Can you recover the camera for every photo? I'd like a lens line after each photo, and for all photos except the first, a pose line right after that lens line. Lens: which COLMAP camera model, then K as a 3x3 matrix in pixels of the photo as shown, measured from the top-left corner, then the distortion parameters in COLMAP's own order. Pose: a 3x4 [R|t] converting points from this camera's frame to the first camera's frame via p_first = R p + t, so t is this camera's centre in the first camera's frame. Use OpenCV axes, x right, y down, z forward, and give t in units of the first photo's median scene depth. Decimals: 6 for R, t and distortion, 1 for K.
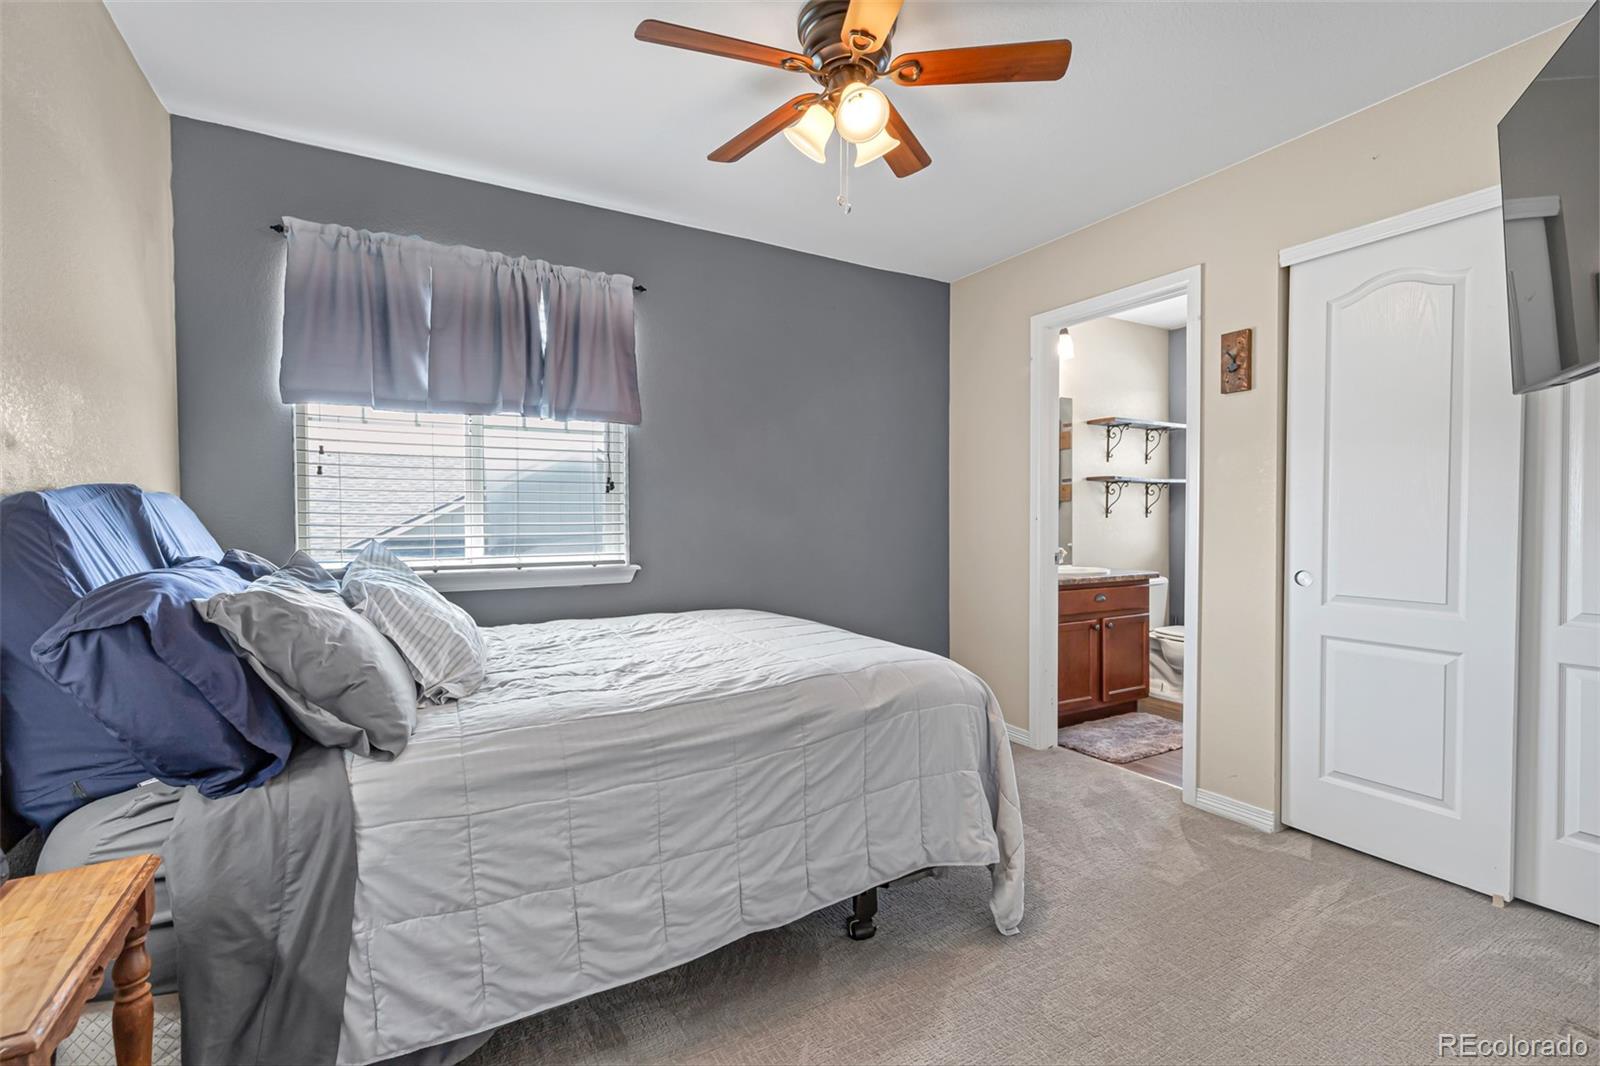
lens RADIAL K [[712.6, 0, 800.0], [0, 712.6, 533.0], [0, 0, 1]] dist [0.009225, 0.000097]
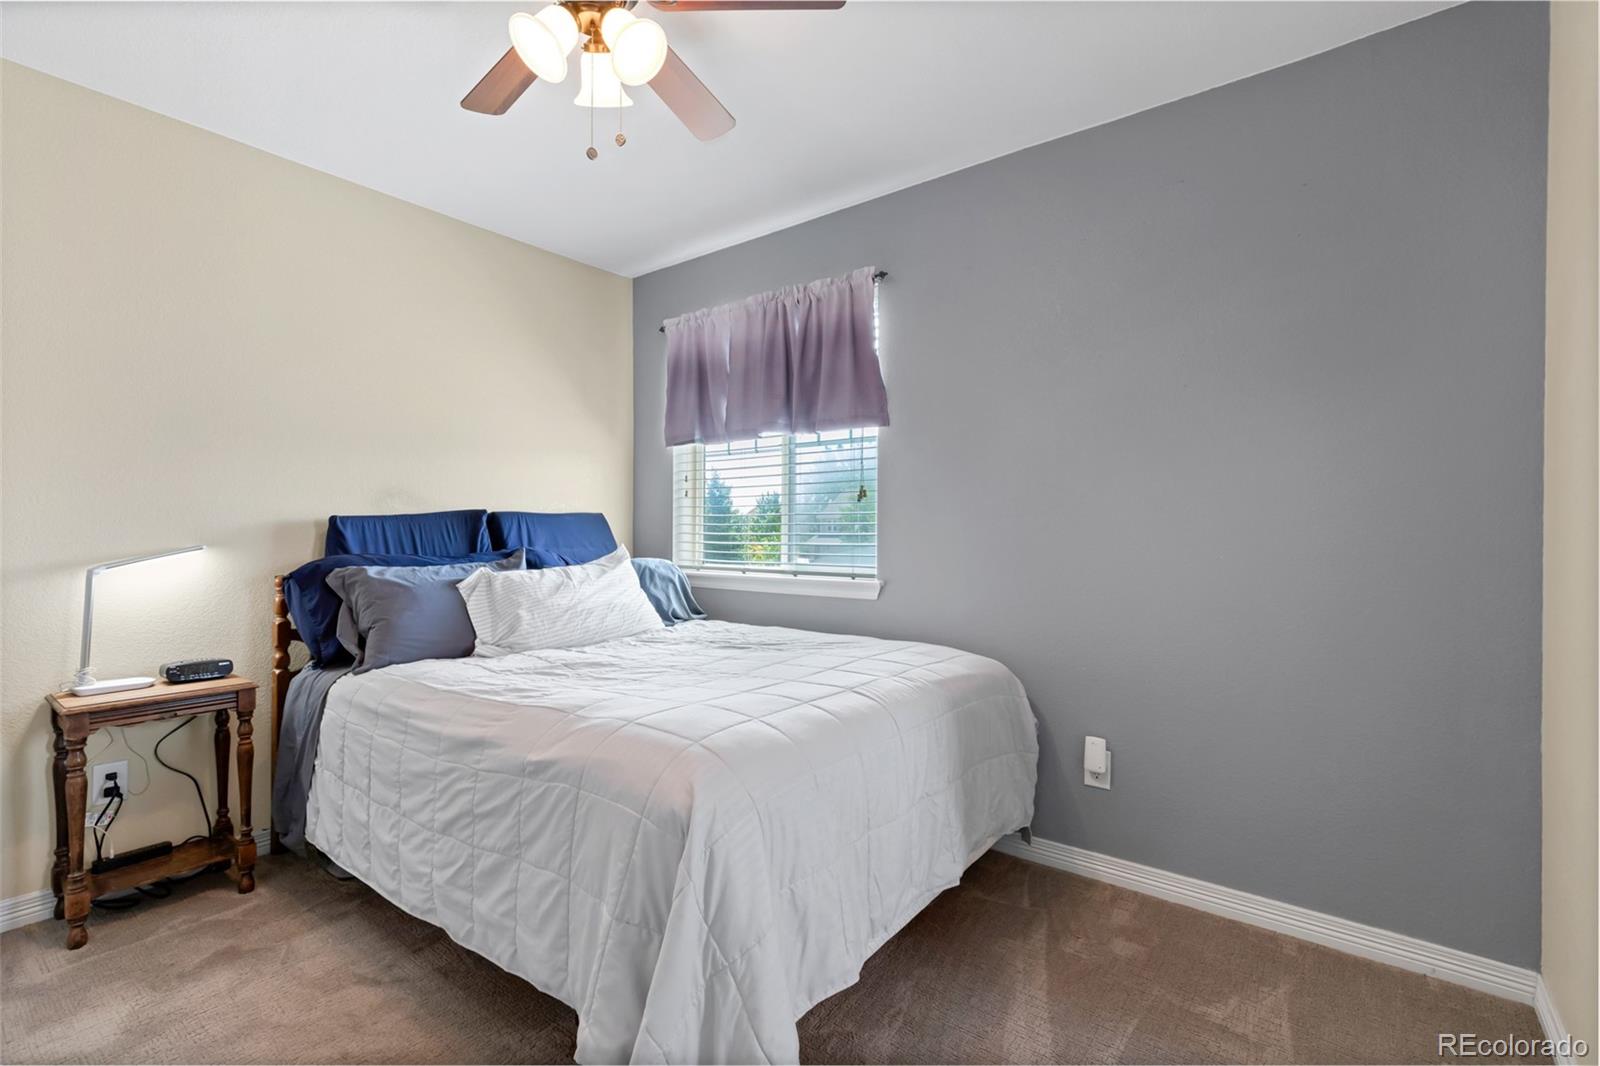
lens RADIAL K [[712.6, 0, 800.0], [0, 712.6, 533.0], [0, 0, 1]] dist [0.009225, 0.000097]
pose [[0.378881, 0.006542, -0.925422, 0.654450], [-0.022674, 0.999740, -0.002216, -0.012912], [0.925168, 0.021823, 0.378931, 0.649871]]
